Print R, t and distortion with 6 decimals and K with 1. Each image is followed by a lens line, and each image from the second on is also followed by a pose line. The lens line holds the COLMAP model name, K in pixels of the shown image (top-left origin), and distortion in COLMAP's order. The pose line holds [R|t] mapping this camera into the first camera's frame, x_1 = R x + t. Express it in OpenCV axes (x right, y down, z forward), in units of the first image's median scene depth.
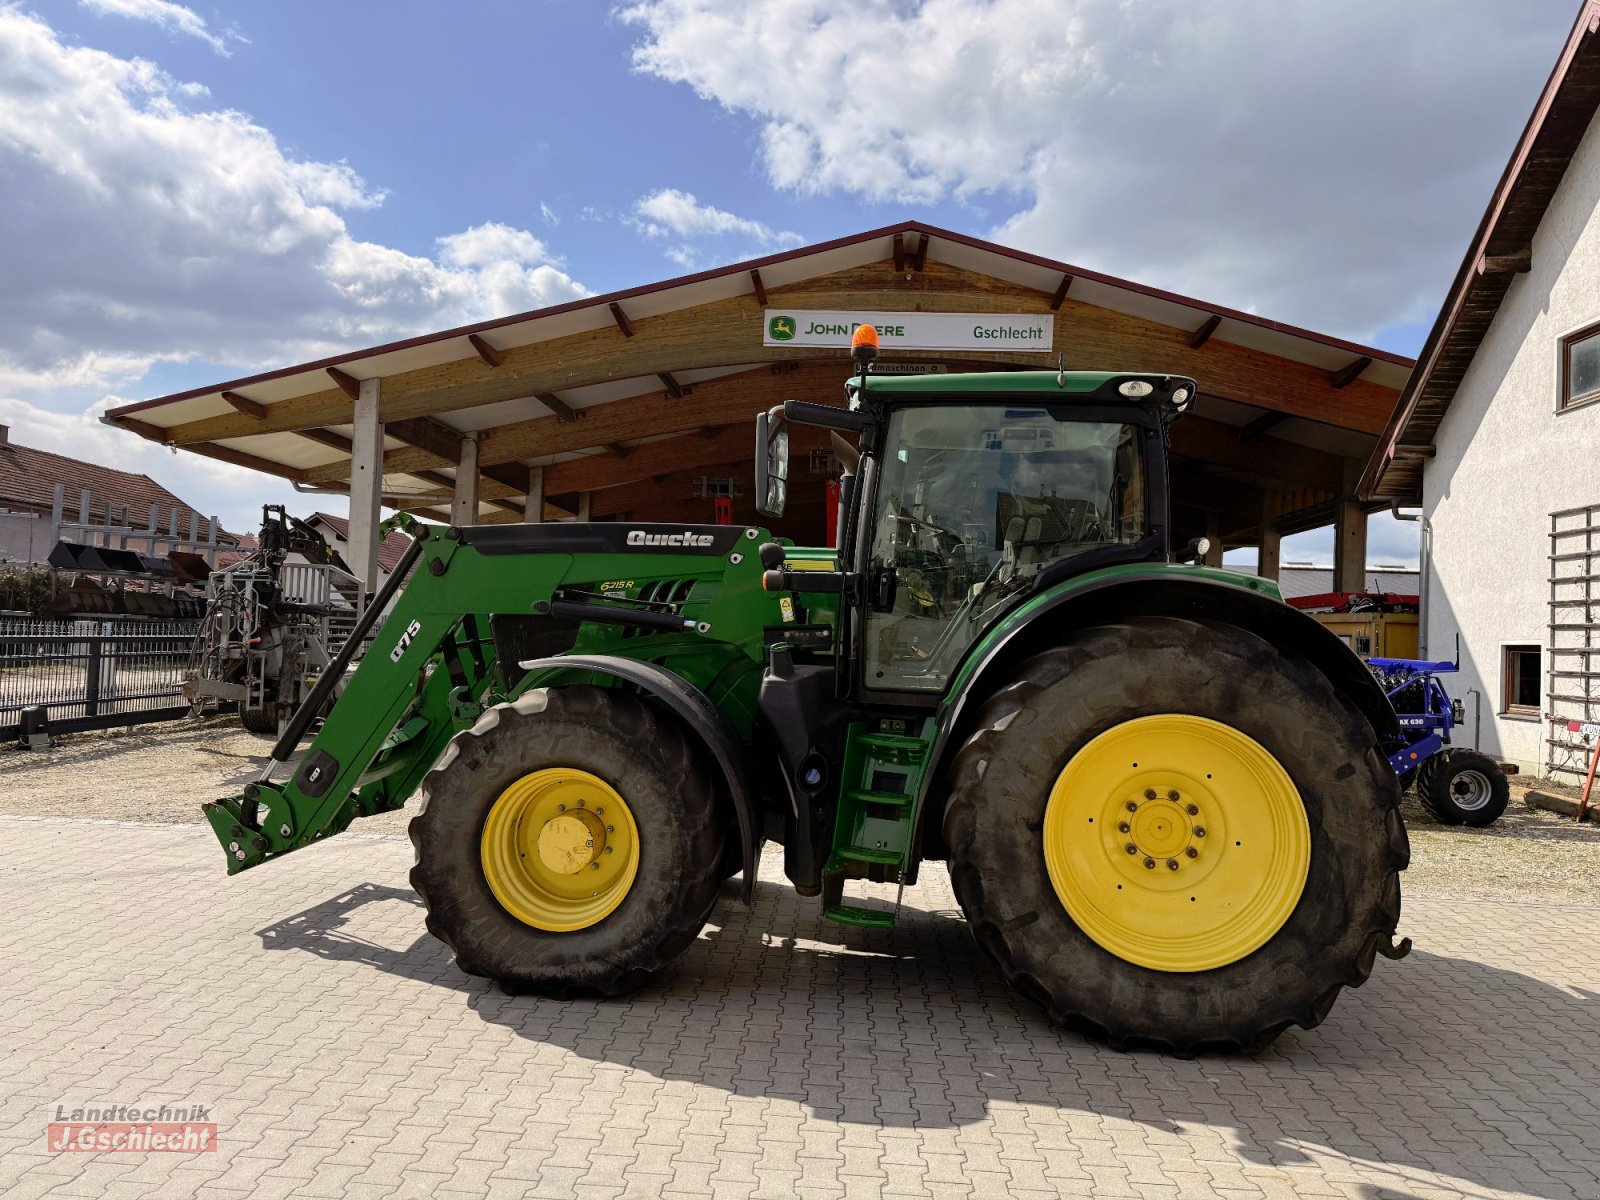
lens RADIAL K [[1108.1, 0, 798.8], [0, 1108.1, 603.1], [0, 0, 1]] dist [0.093164, -0.123040]
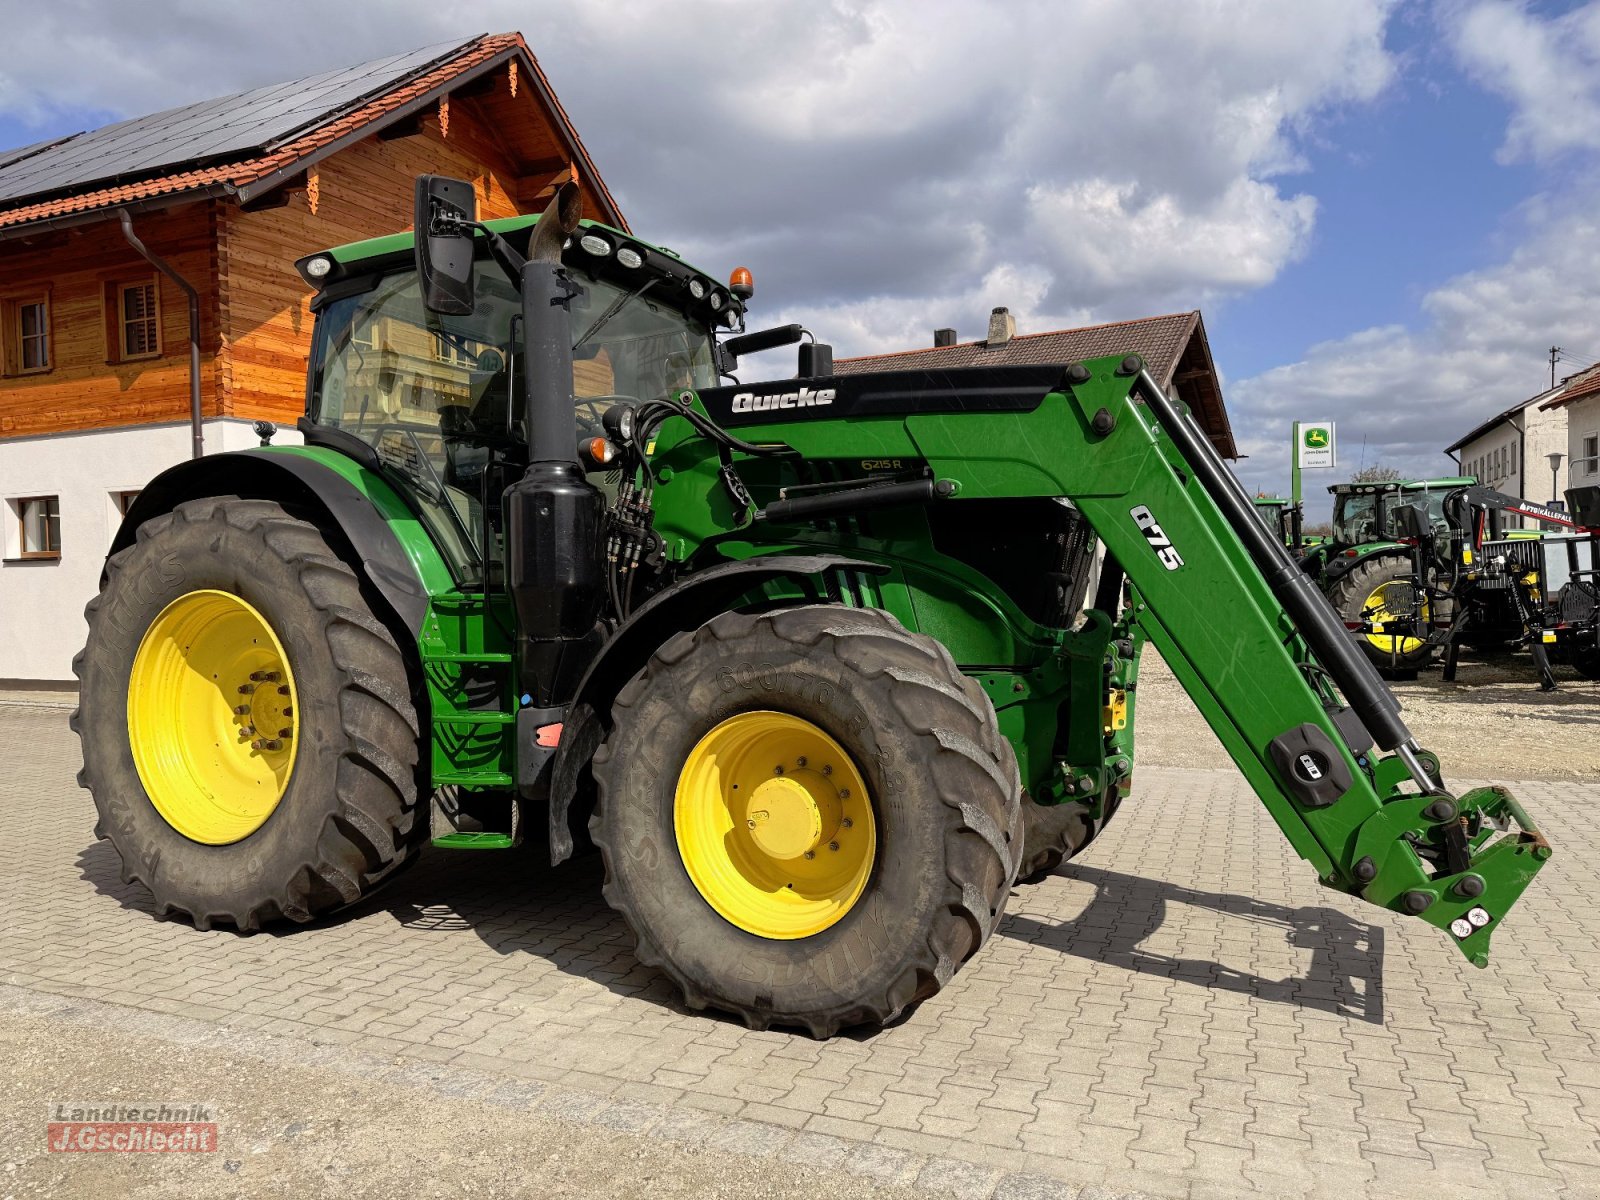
lens RADIAL K [[1122.9, 0, 805.1], [0, 1122.9, 596.8], [0, 0, 1]] dist [0.047676, -0.061008]
pose [[-0.942153, -0.031263, 0.333723, -0.356613], [-0.028554, 0.999507, 0.013023, 0.063995], [-0.333966, 0.002740, -0.942581, 1.849372]]
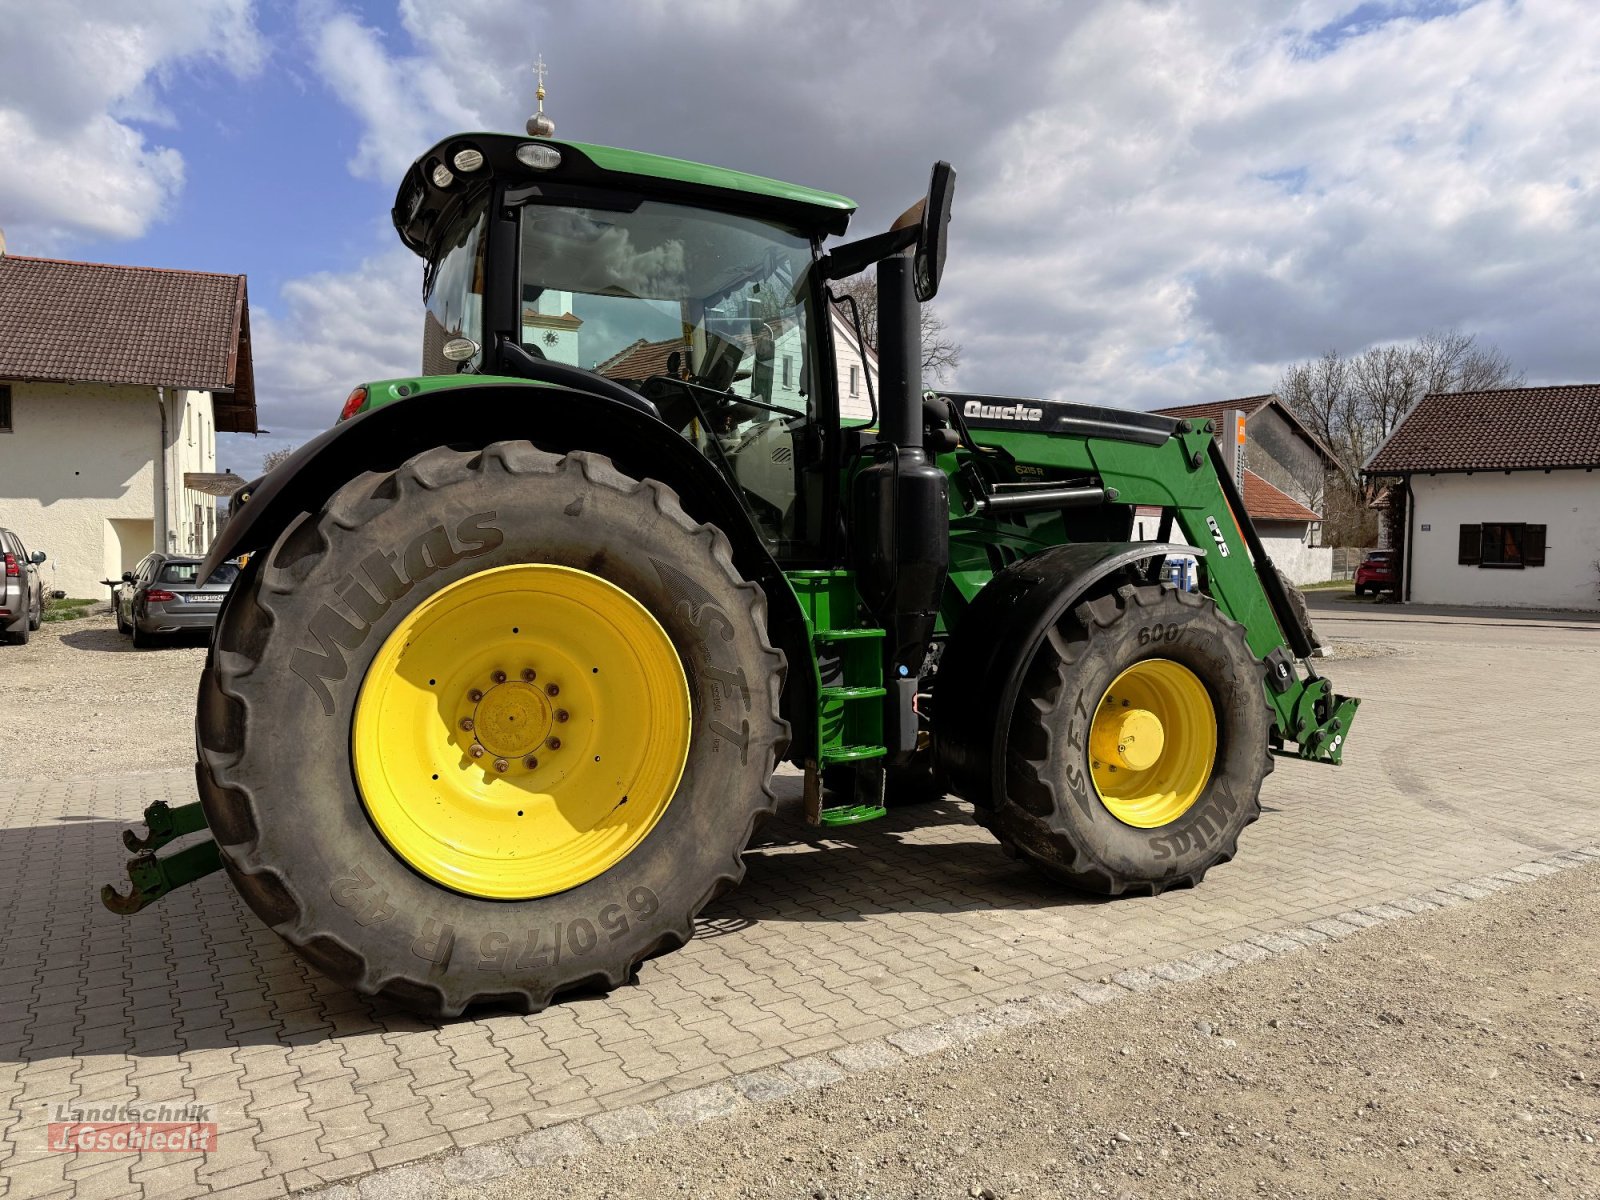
lens RADIAL K [[1119.9, 0, 798.0], [0, 1119.9, 597.4], [0, 0, 1]] dist [0.055373, -0.069110]
pose [[-0.830381, -0.019972, -0.556838, 0.547289], [-0.026985, 0.999626, 0.004388, 0.093783], [0.556542, 0.018670, -0.830610, 1.815452]]
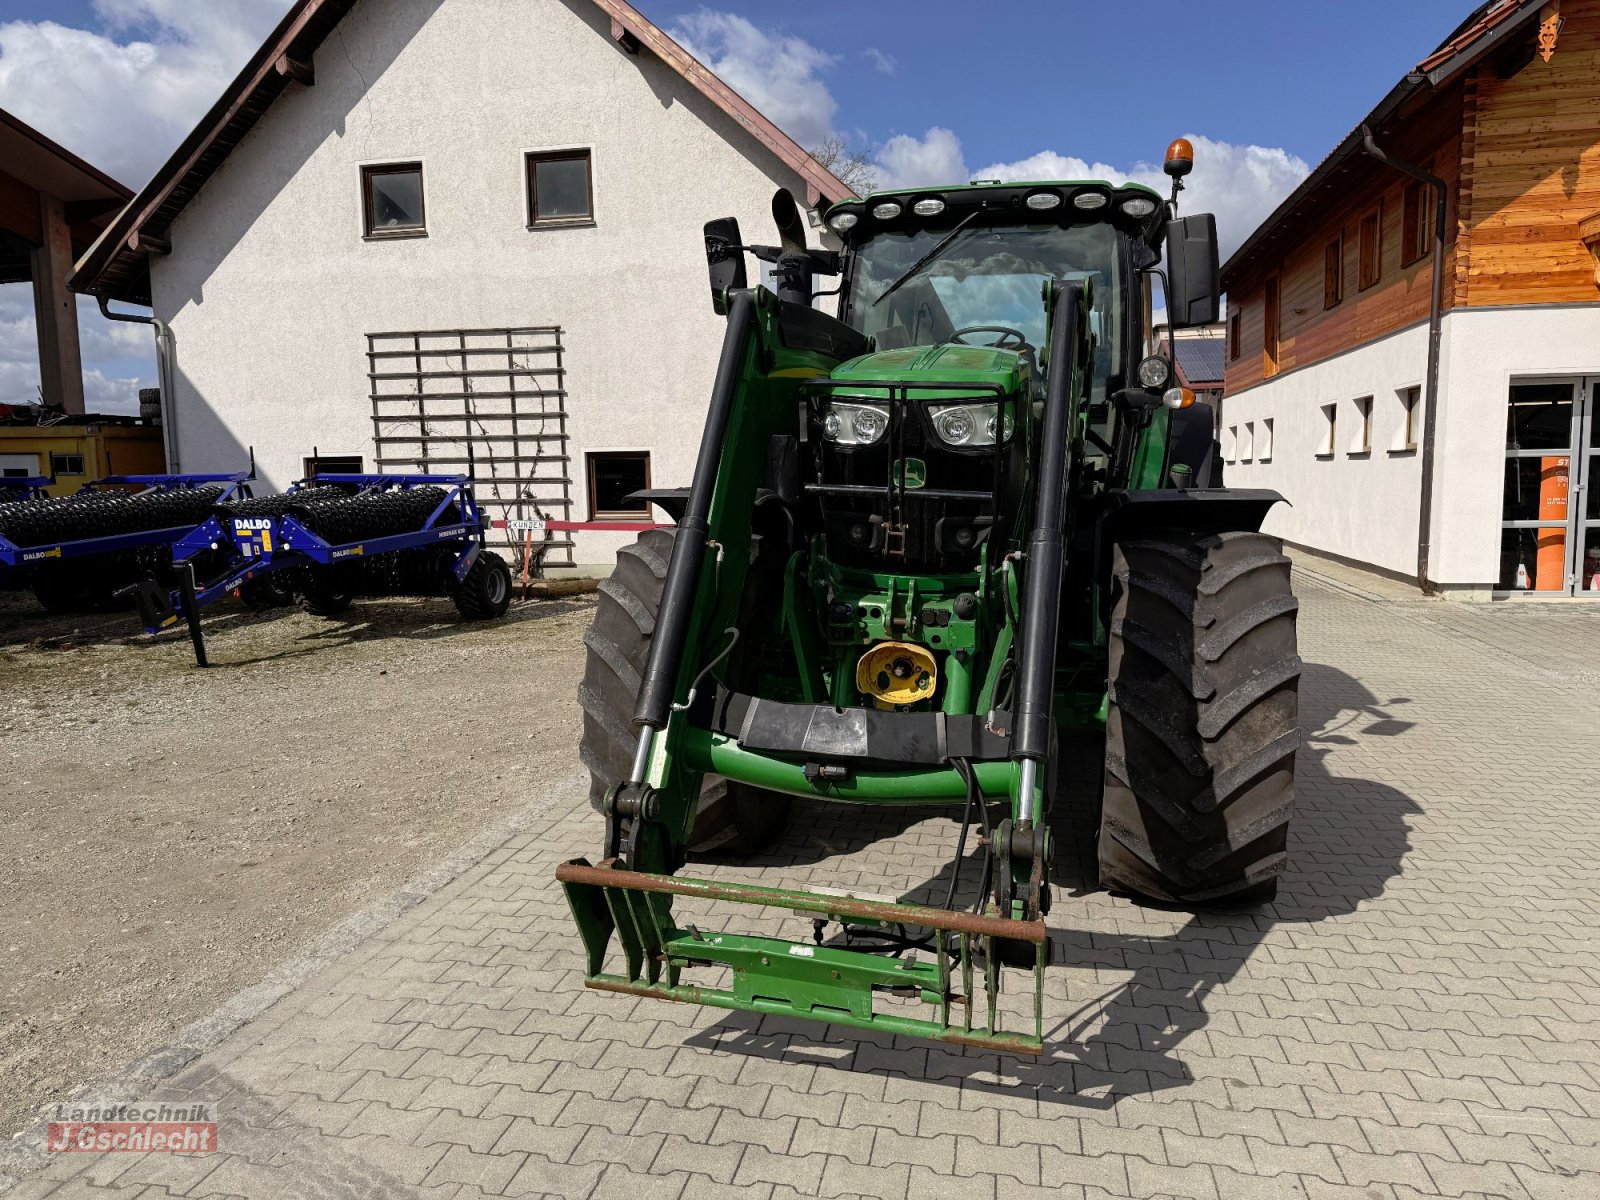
lens RADIAL K [[1125.5, 0, 803.6], [0, 1125.5, 597.9], [0, 0, 1]] dist [0.043719, -0.053978]
pose [[0.140836, -0.149737, 0.978644, -0.934169], [-0.009527, 0.988246, 0.152577, 0.002759], [-0.989987, -0.030811, 0.137754, 1.052753]]
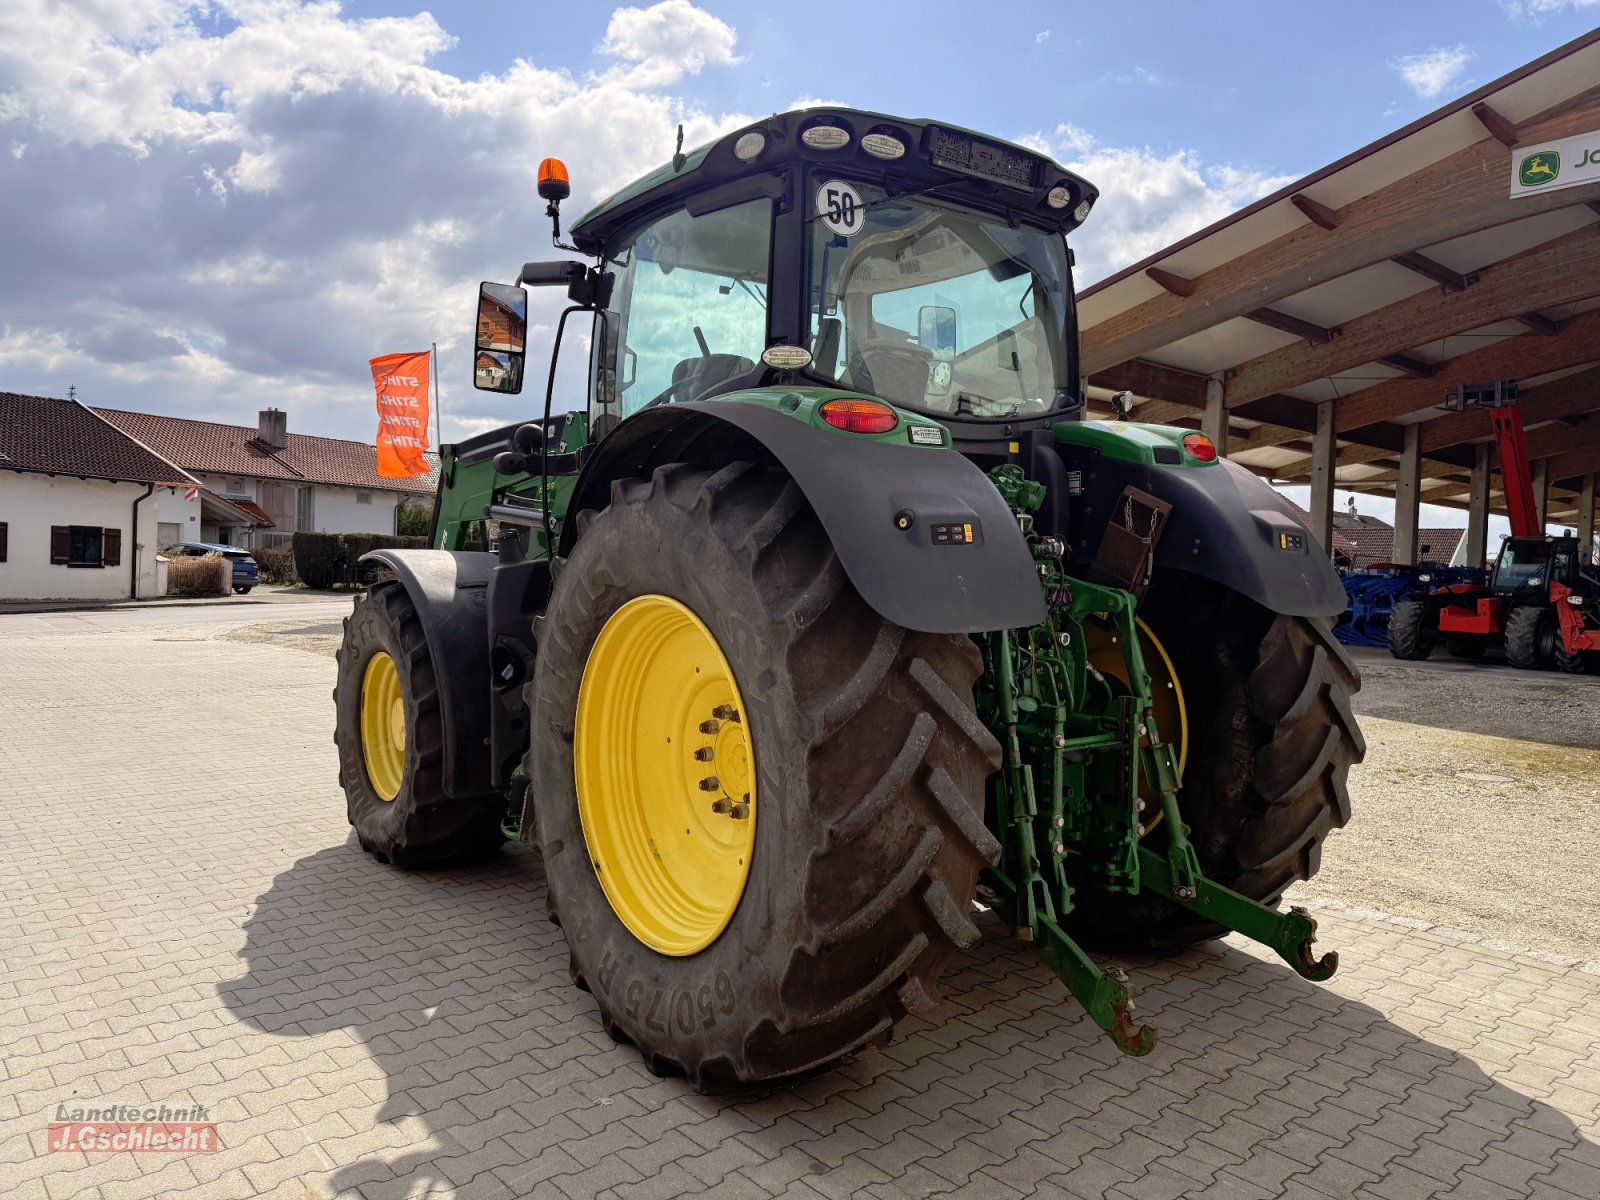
lens RADIAL K [[1119.9, 0, 798.0], [0, 1119.9, 597.4], [0, 0, 1]] dist [0.055373, -0.069110]
pose [[0.693326, -0.001107, -0.720623, 0.741519], [0.017383, 0.999734, 0.015188, 0.073965], [0.720415, -0.023056, 0.693160, 0.459461]]
